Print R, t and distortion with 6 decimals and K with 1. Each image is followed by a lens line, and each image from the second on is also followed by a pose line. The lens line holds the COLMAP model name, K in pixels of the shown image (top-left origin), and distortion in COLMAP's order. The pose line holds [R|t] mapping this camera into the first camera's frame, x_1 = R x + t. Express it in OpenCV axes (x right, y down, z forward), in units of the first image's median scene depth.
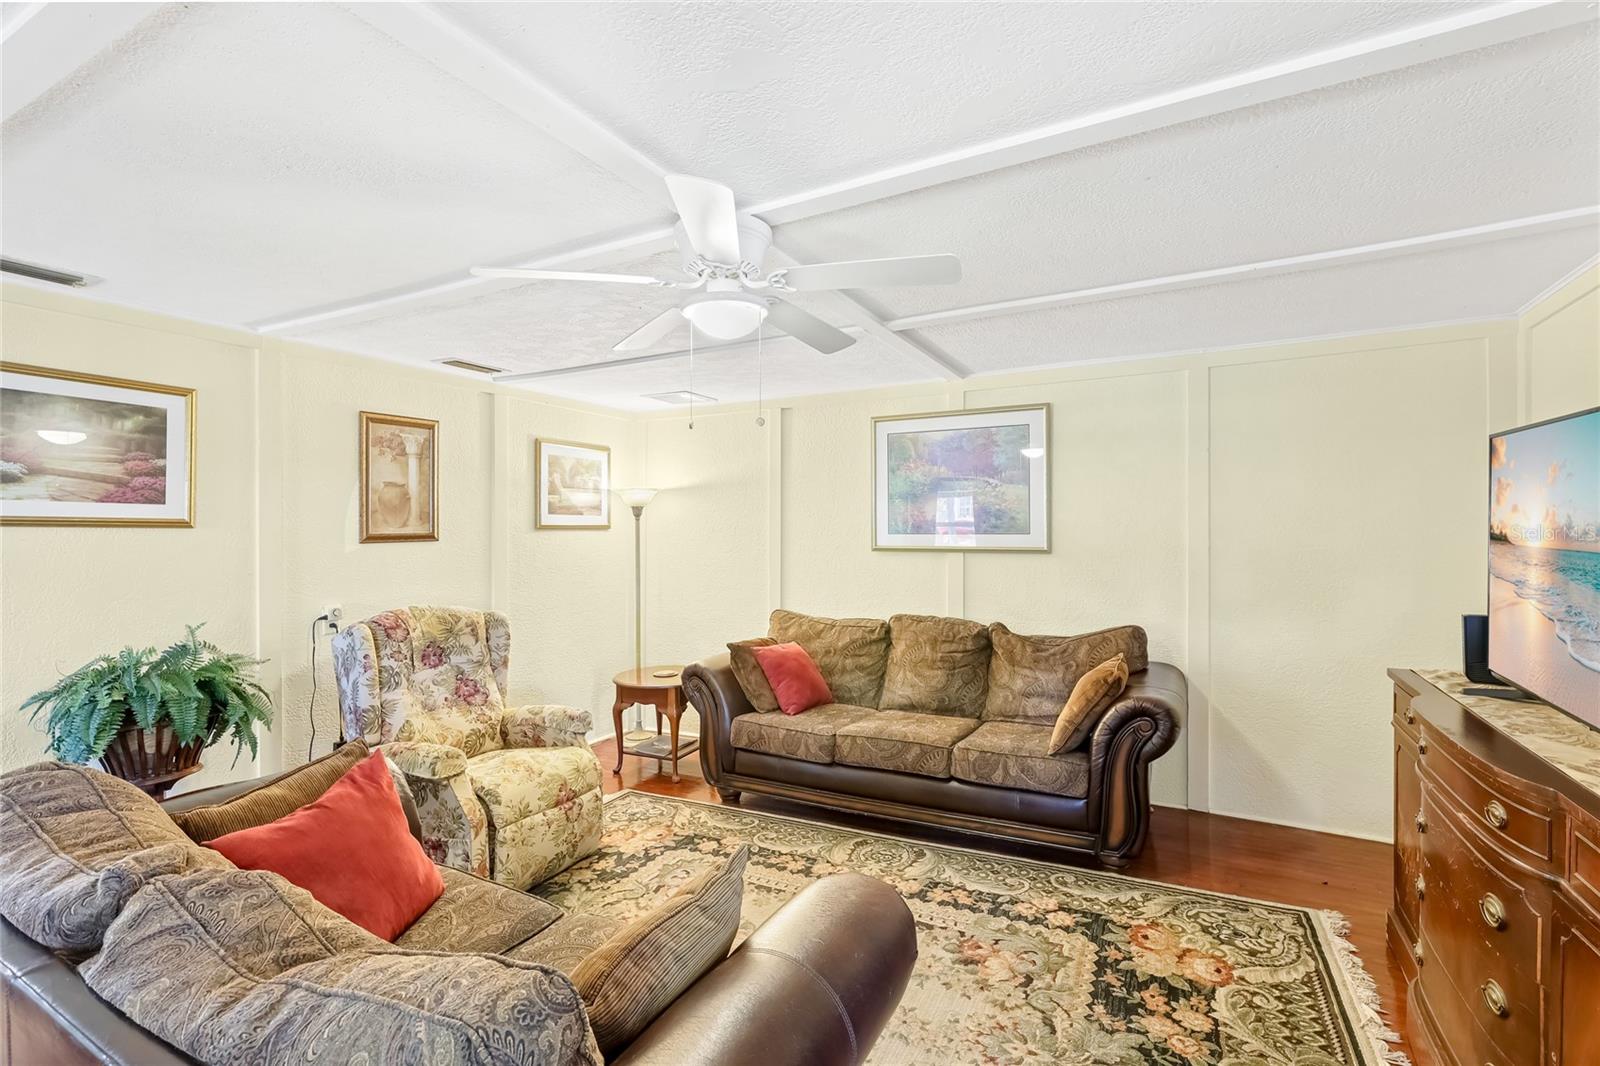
lens RADIAL K [[723.2, 0, 794.3], [0, 723.2, 526.8], [0, 0, 1]] dist [0.002281, 0.000276]
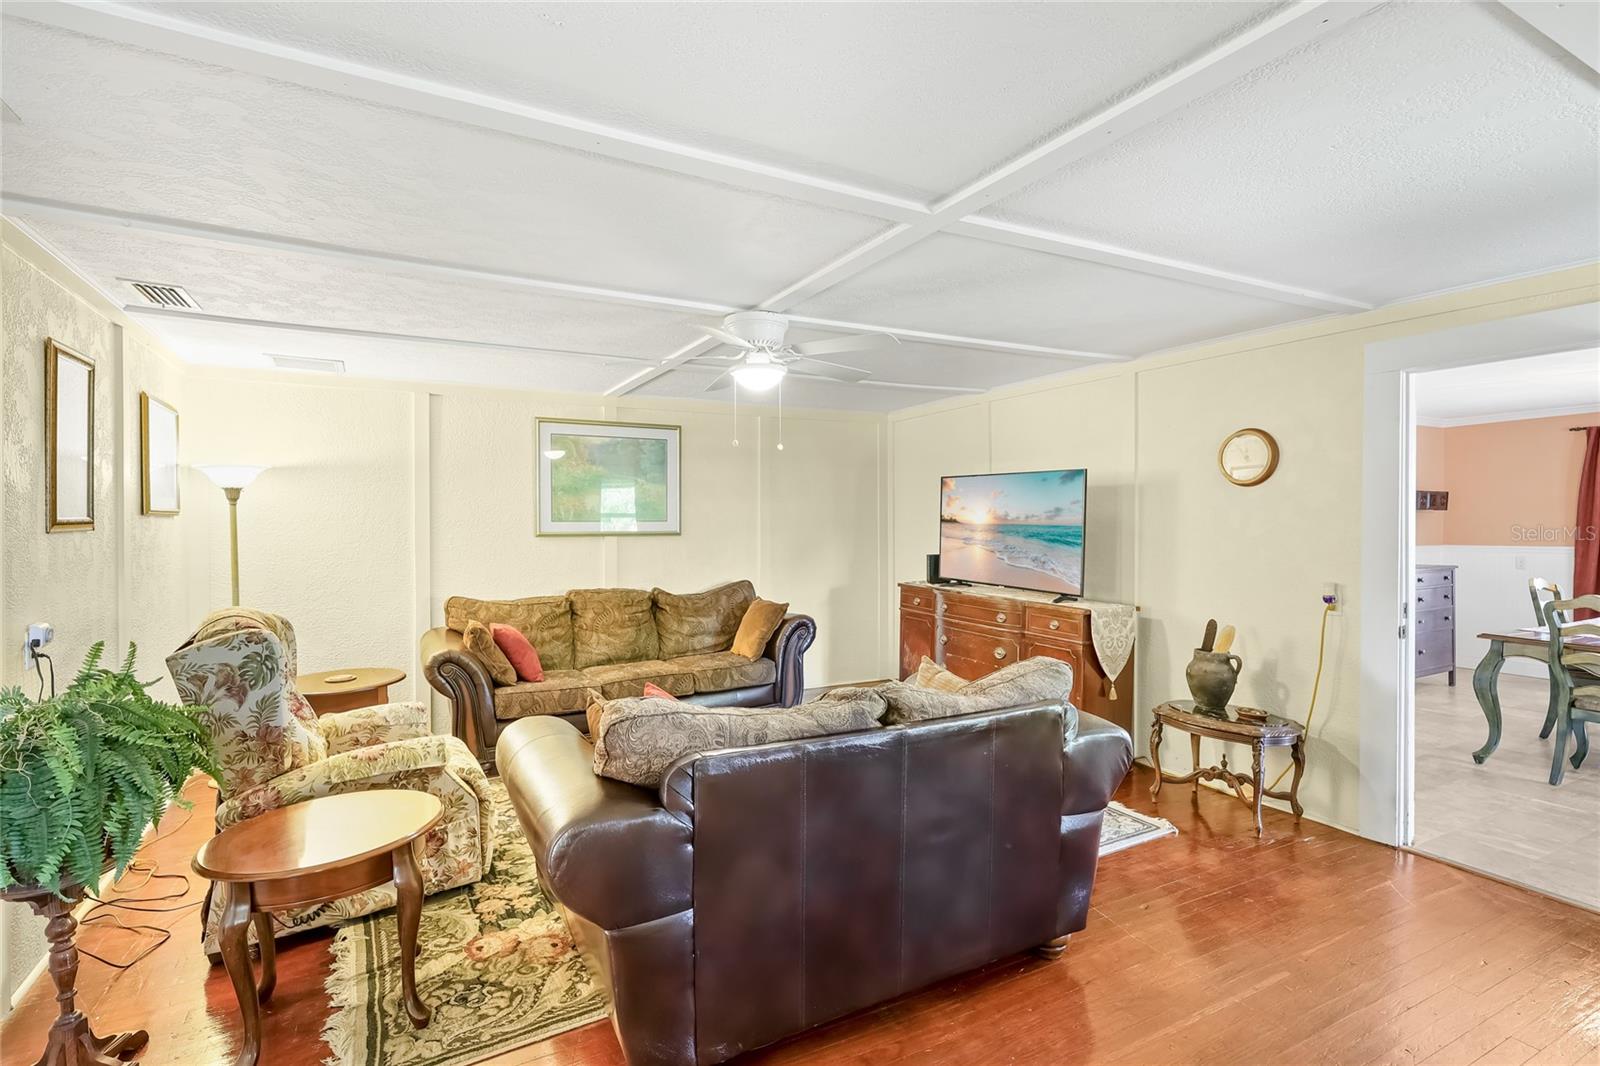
lens RADIAL K [[761.8, 0, 795.7], [0, 761.8, 528.9], [0, 0, 1]] dist [-0.000125, 0.000035]
pose [[0.552360, -0.009041, 0.833557, -0.791888], [-0.001739, 0.999927, 0.011998, 0.007841], [-0.833604, -0.008077, 0.552303, 0.017633]]
